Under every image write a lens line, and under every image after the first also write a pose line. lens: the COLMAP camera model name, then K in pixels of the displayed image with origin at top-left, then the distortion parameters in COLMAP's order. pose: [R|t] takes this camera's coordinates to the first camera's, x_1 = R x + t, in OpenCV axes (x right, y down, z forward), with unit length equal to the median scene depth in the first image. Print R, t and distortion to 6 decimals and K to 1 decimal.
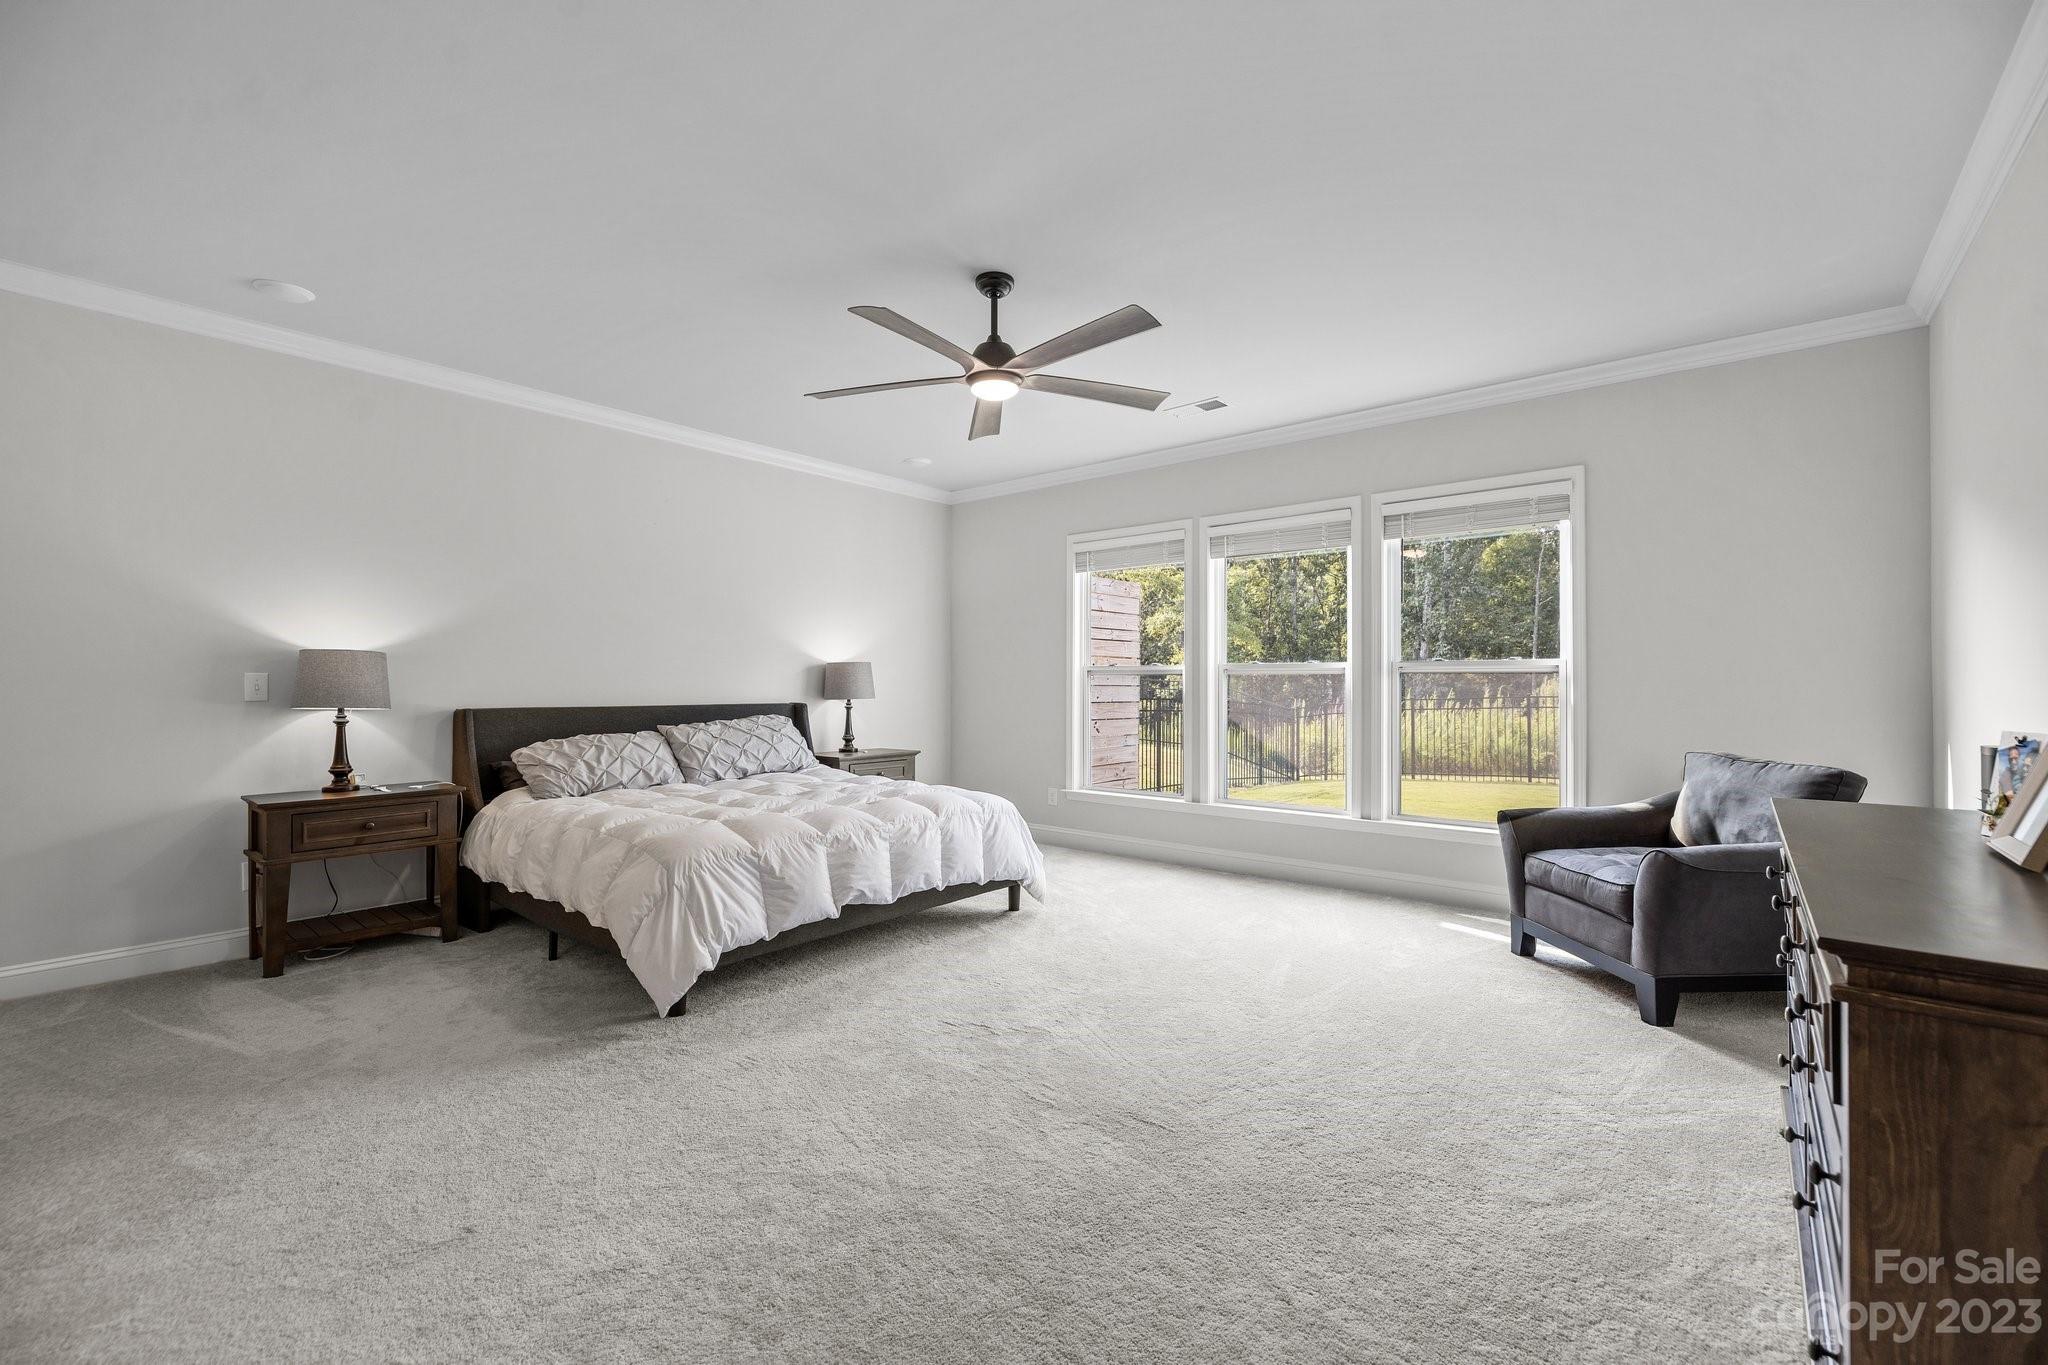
lens RADIAL K [[863.4, 0, 1027.8], [0, 863.4, 666.4], [0, 0, 1]] dist [0.000770, -0.000116]
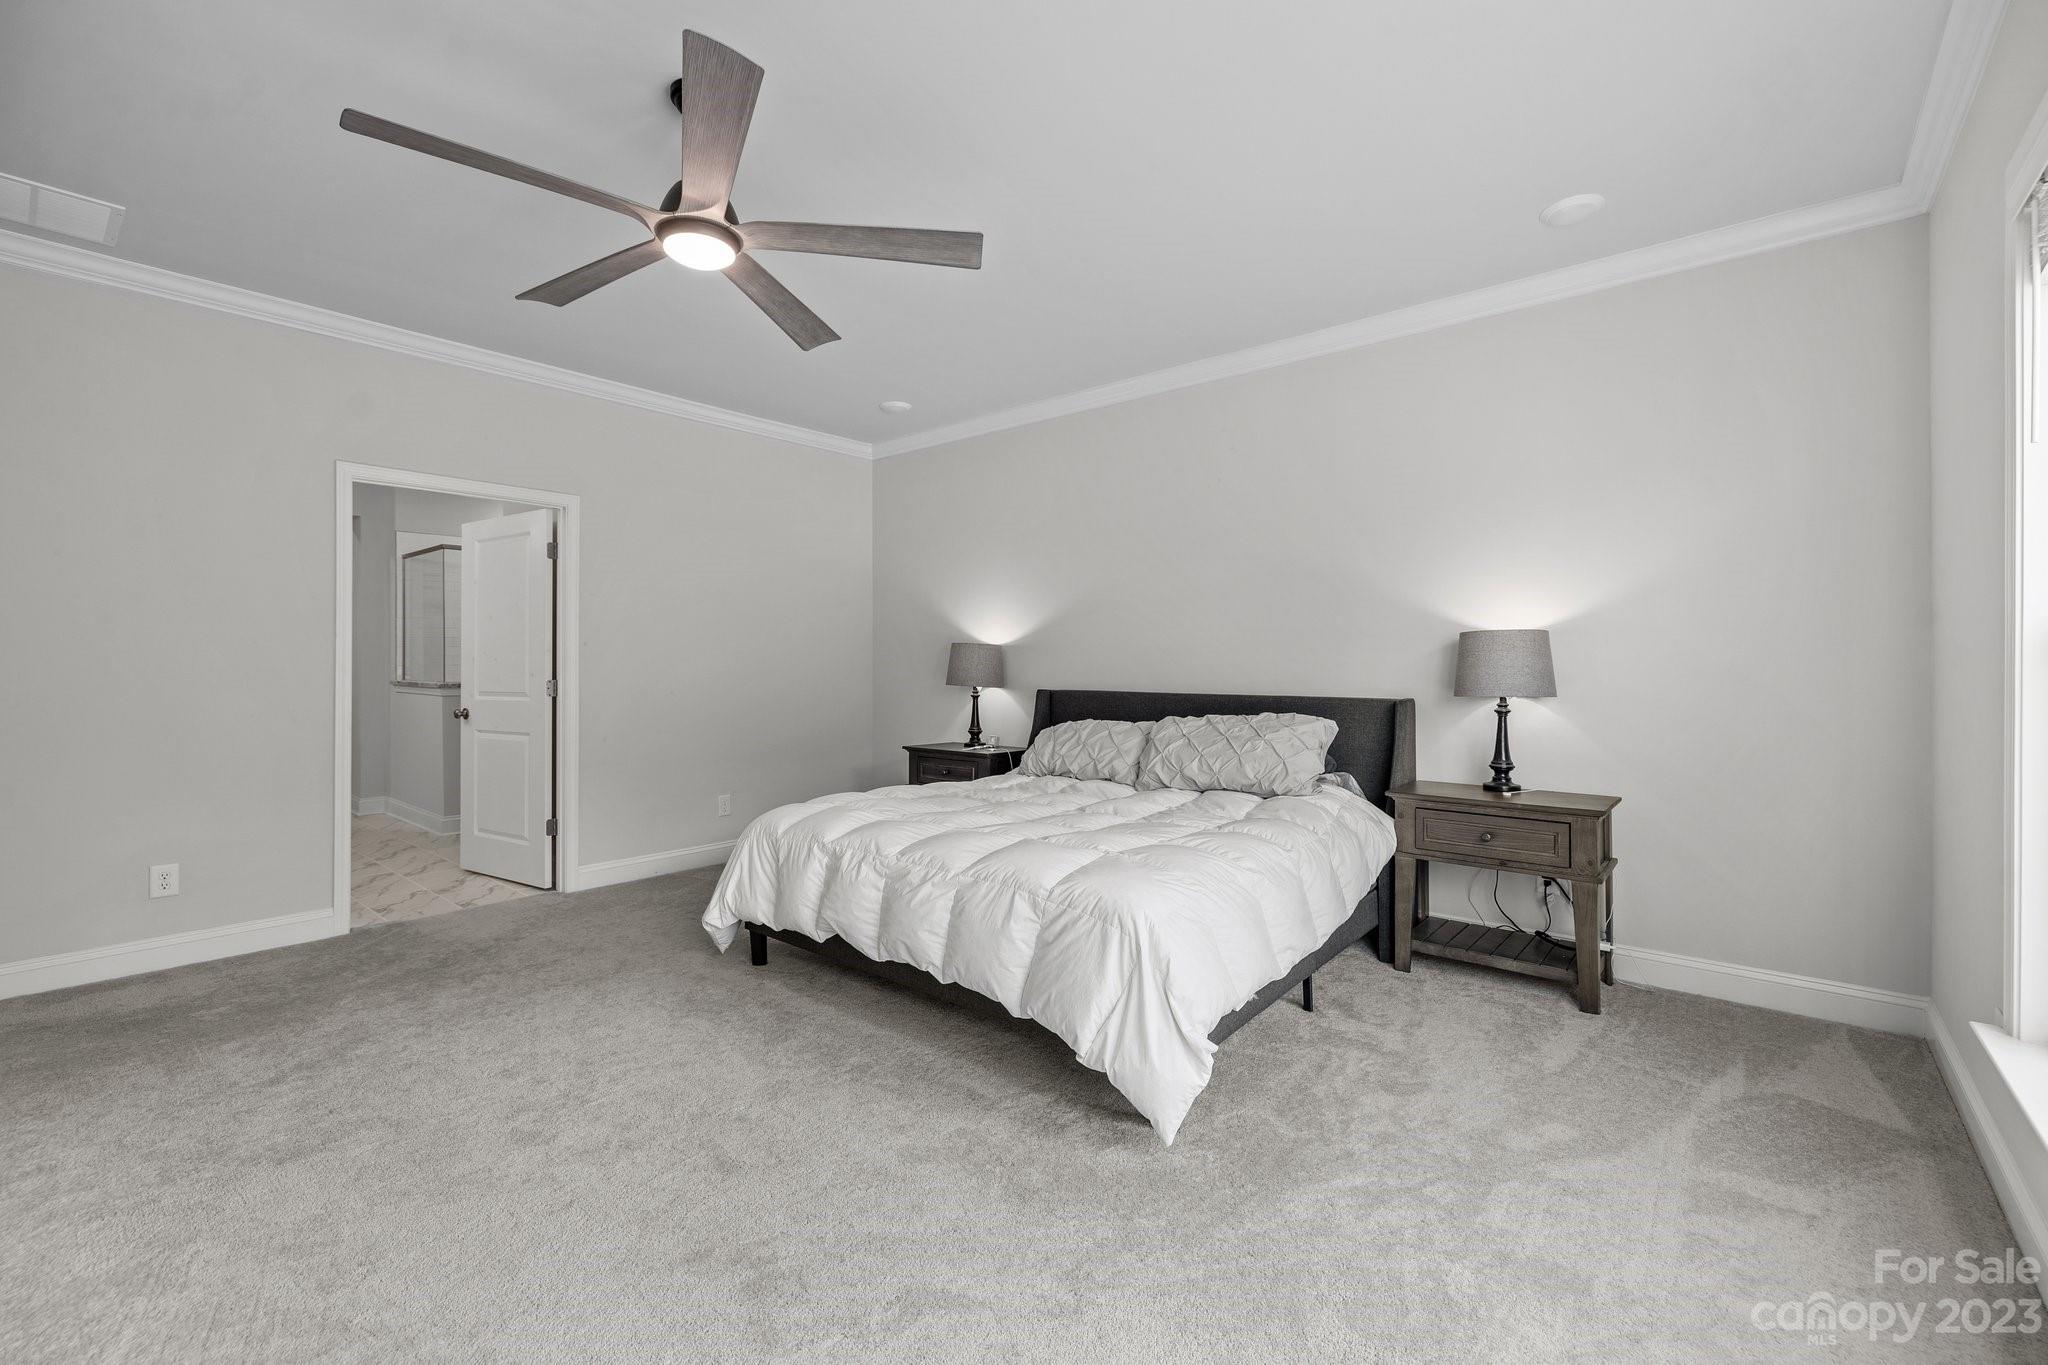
lens RADIAL K [[863.4, 0, 1027.8], [0, 863.4, 666.4], [0, 0, 1]] dist [0.000770, -0.000116]
pose [[-0.012357, -0.005266, -0.999910, 0.488988], [0.013168, 0.999899, -0.005429, 0.022145], [0.999837, -0.013234, -0.012286, 0.952714]]
